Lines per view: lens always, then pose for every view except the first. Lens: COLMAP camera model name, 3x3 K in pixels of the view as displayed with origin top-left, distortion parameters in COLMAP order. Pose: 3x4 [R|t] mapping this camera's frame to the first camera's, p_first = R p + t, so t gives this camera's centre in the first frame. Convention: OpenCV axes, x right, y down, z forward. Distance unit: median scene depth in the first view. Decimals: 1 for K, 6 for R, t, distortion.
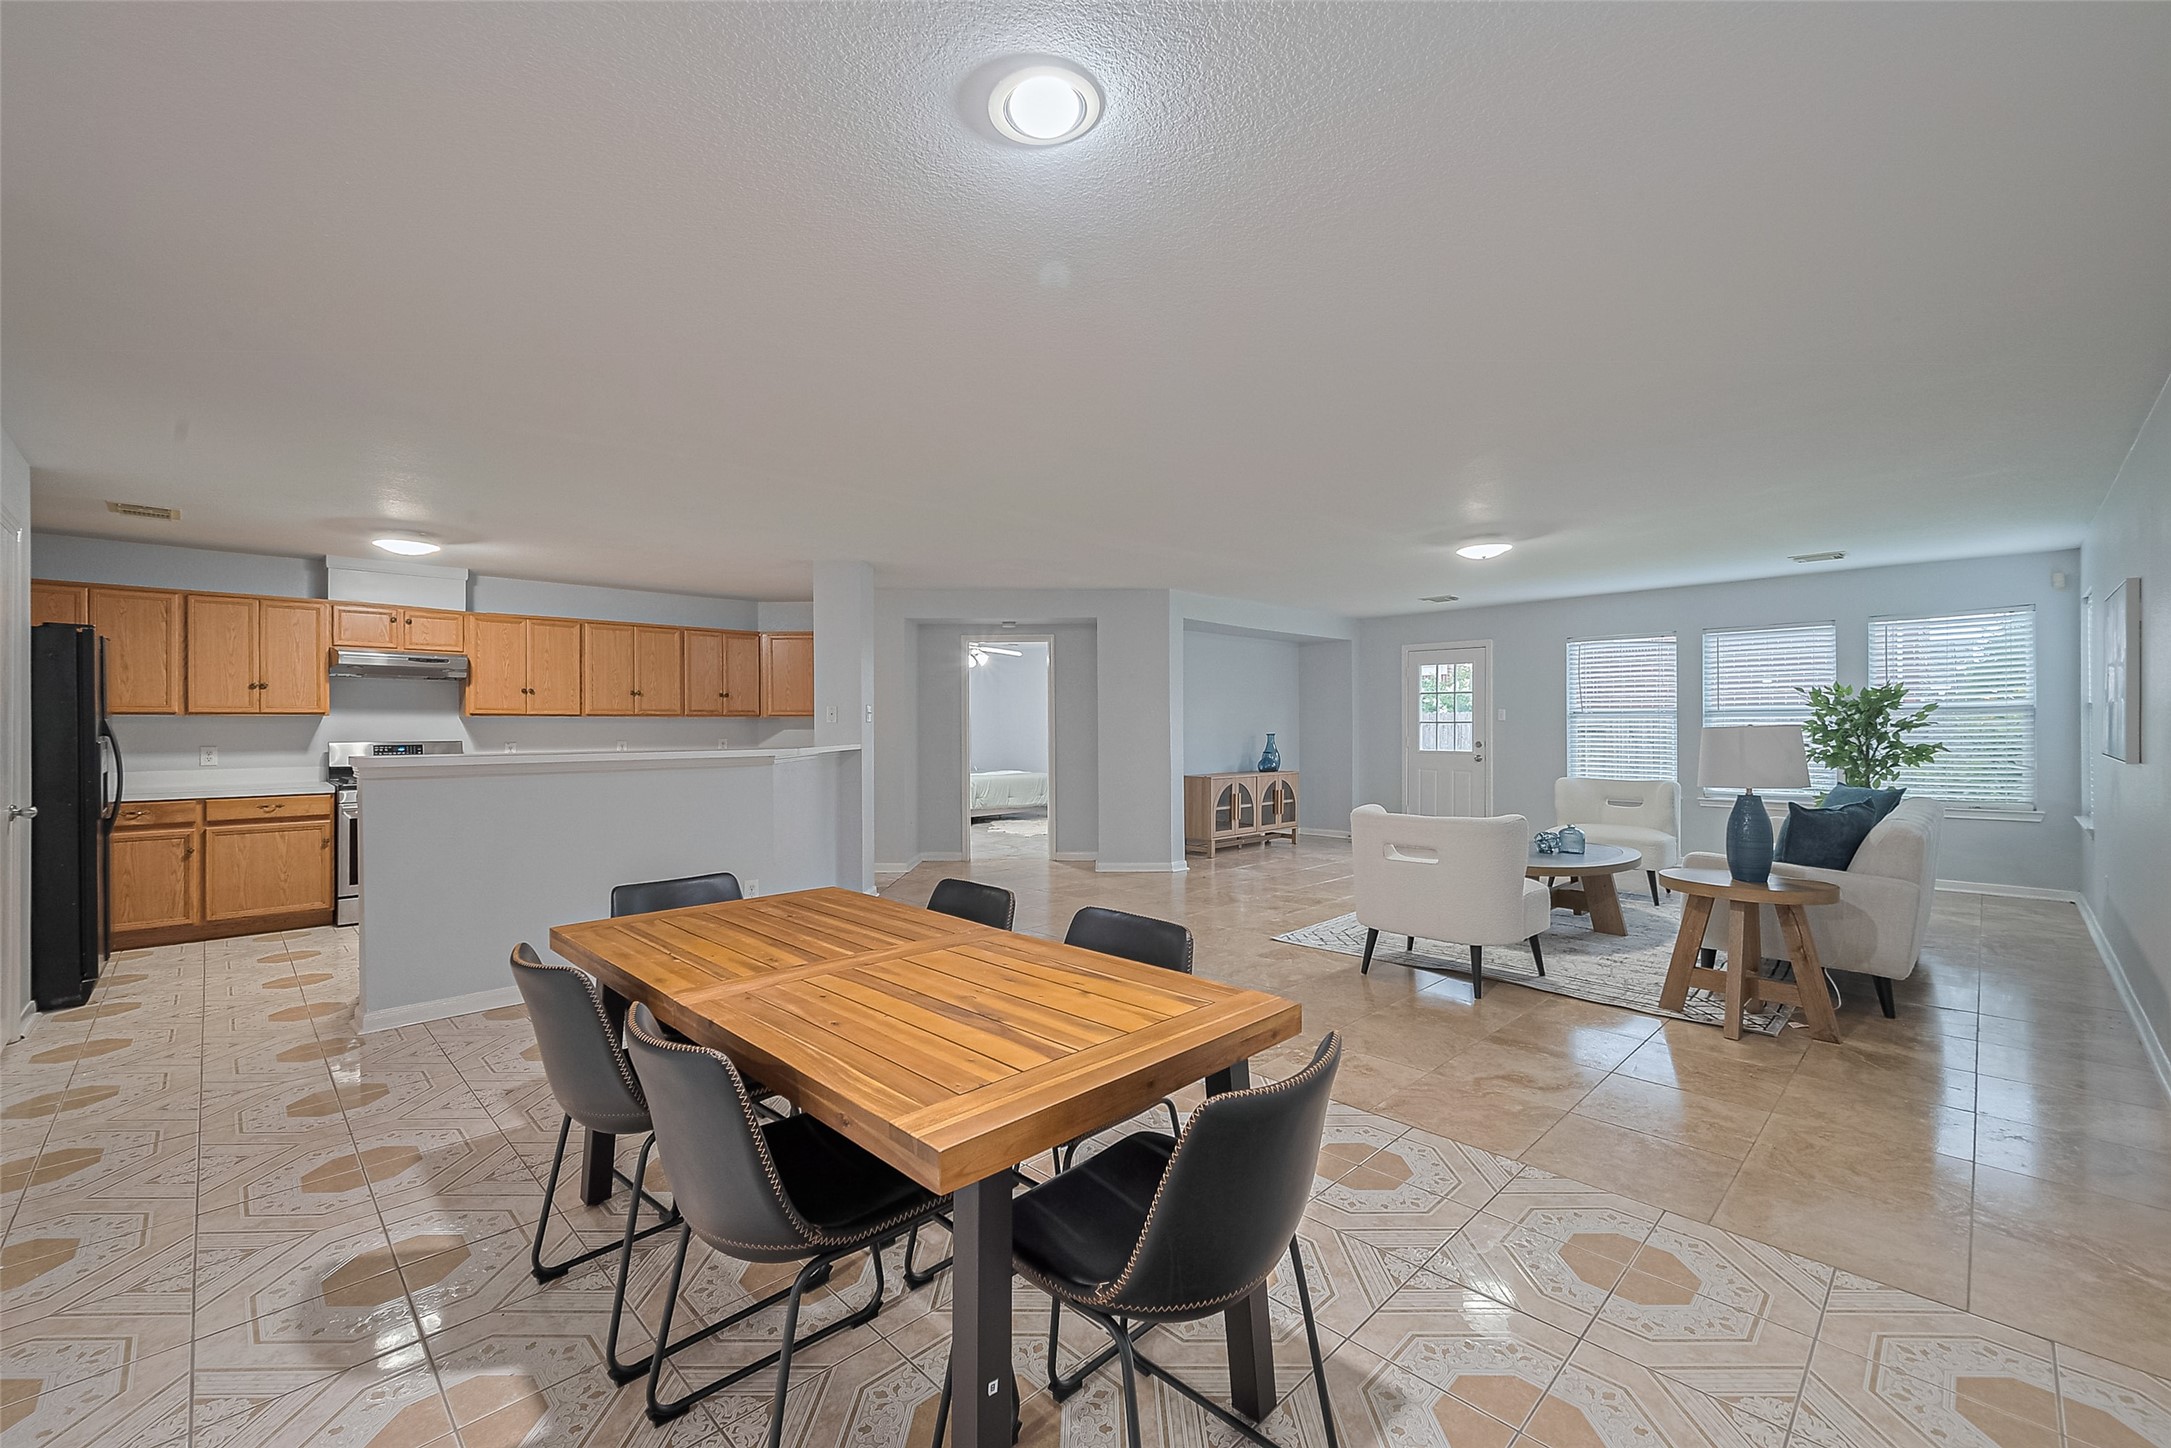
lens RADIAL K [[886.4, 0, 1085.8], [0, 886.4, 718.1], [0, 0, 1]] dist [0.002560, 0.000036]
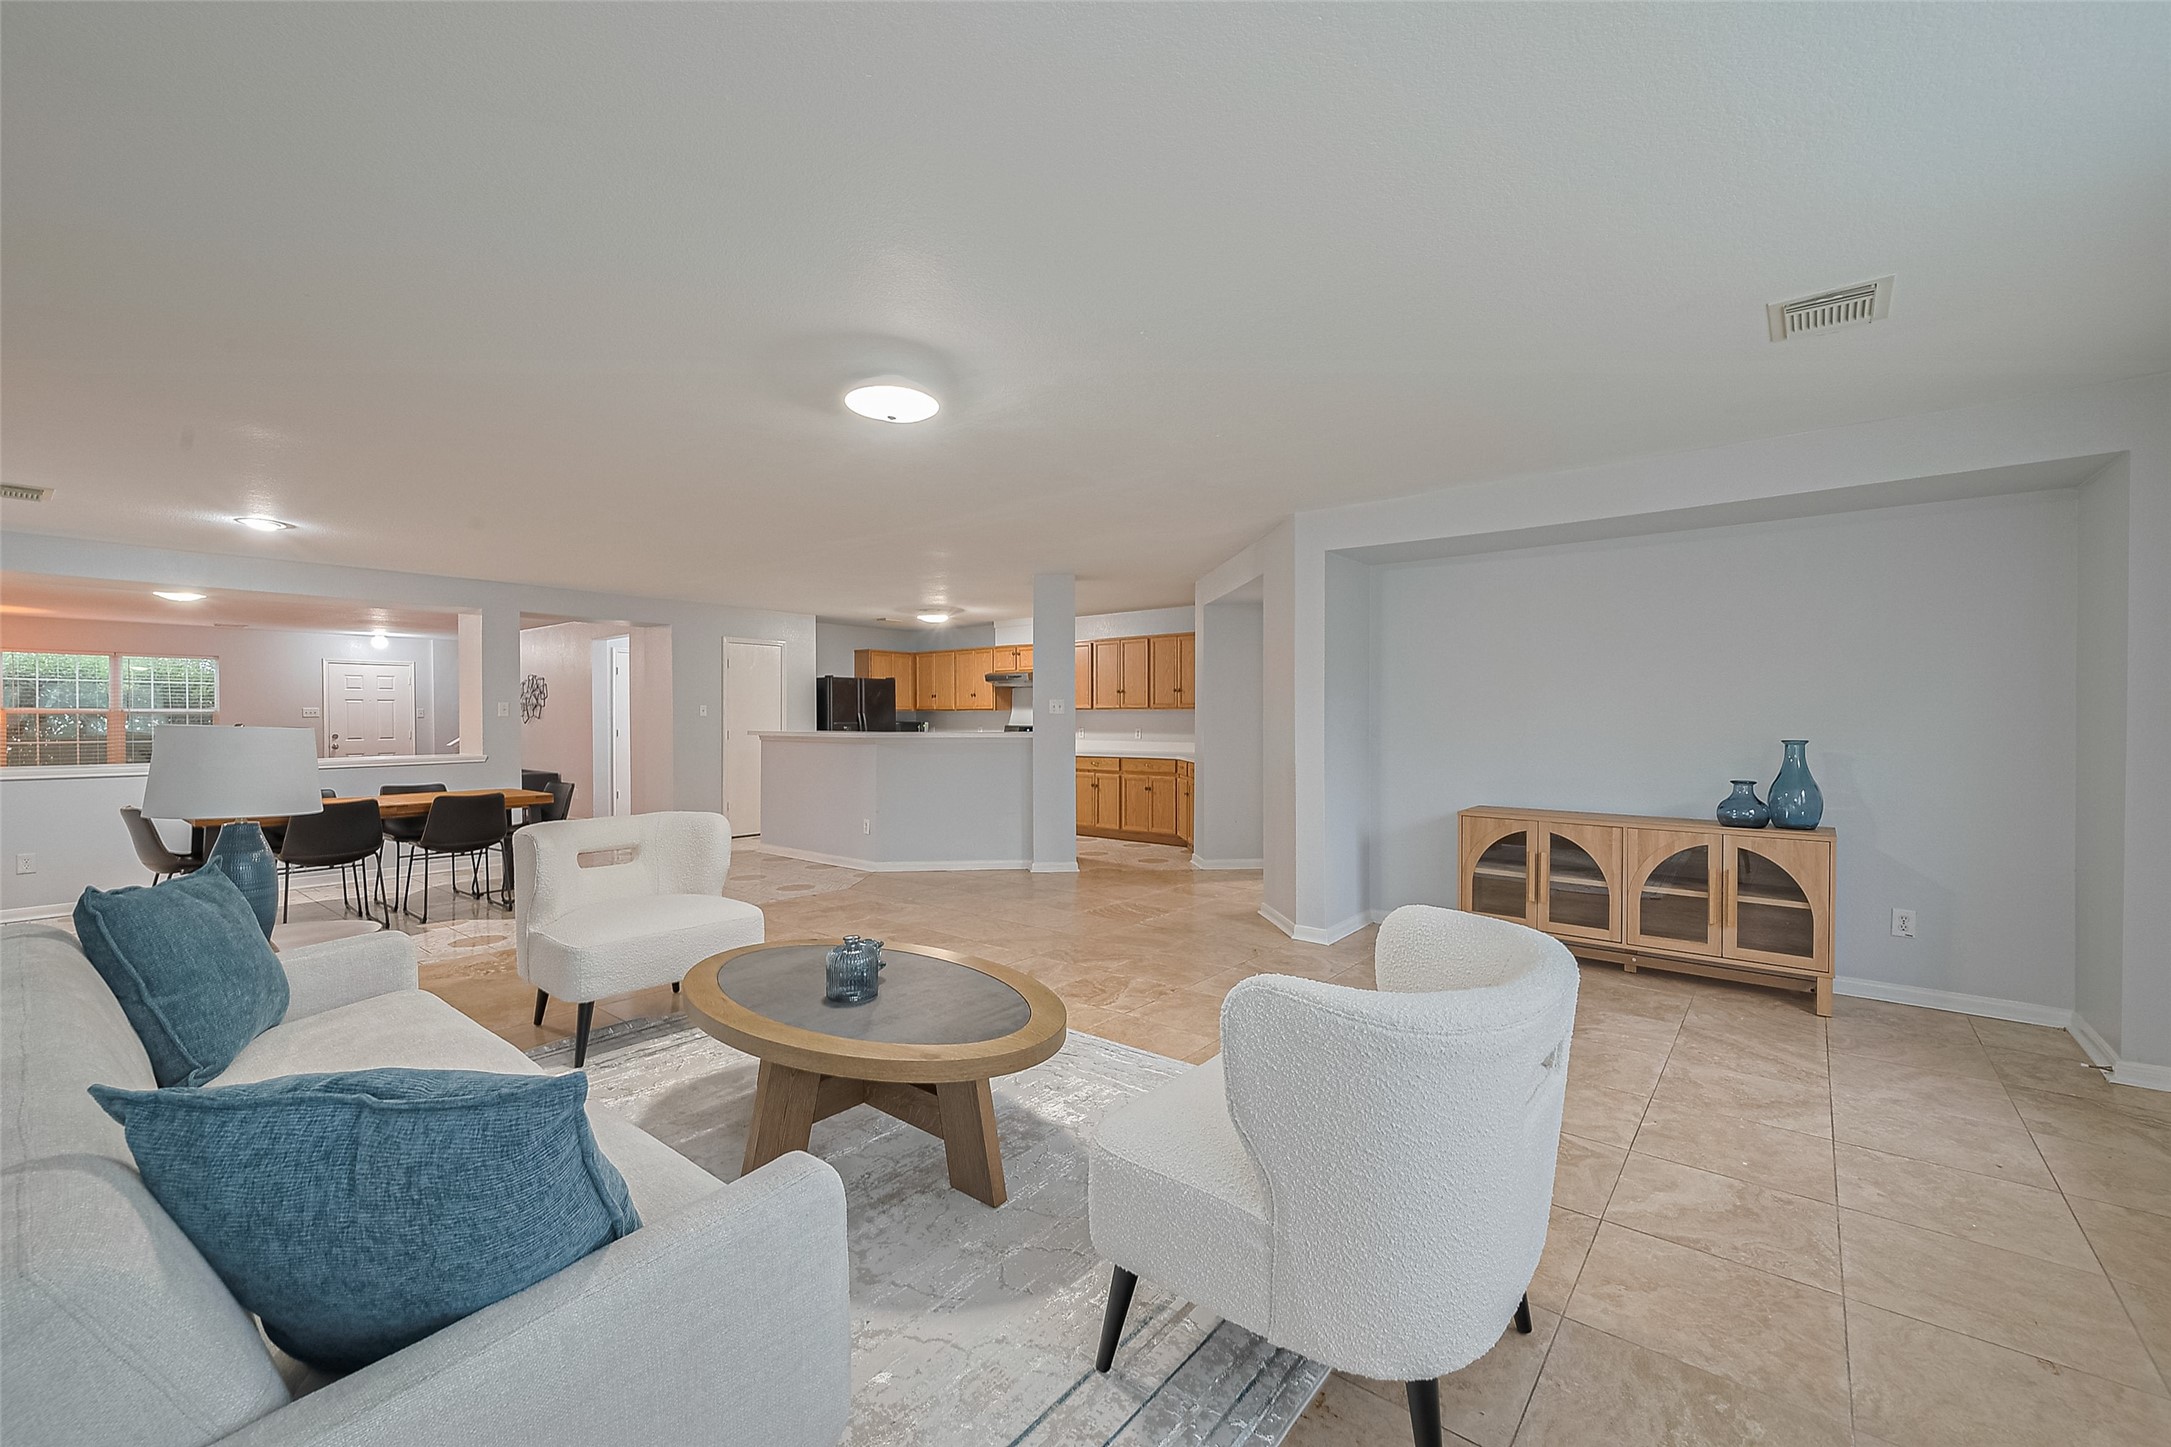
lens RADIAL K [[886.4, 0, 1084.3], [0, 886.4, 724.4], [0, 0, 1]] dist [0.002560, 0.000036]
pose [[0.103540, 0.007741, -0.994595, 0.626638], [-0.004438, 0.999963, 0.007321, 0.008805], [0.994615, 0.003656, 0.103571, 0.654029]]
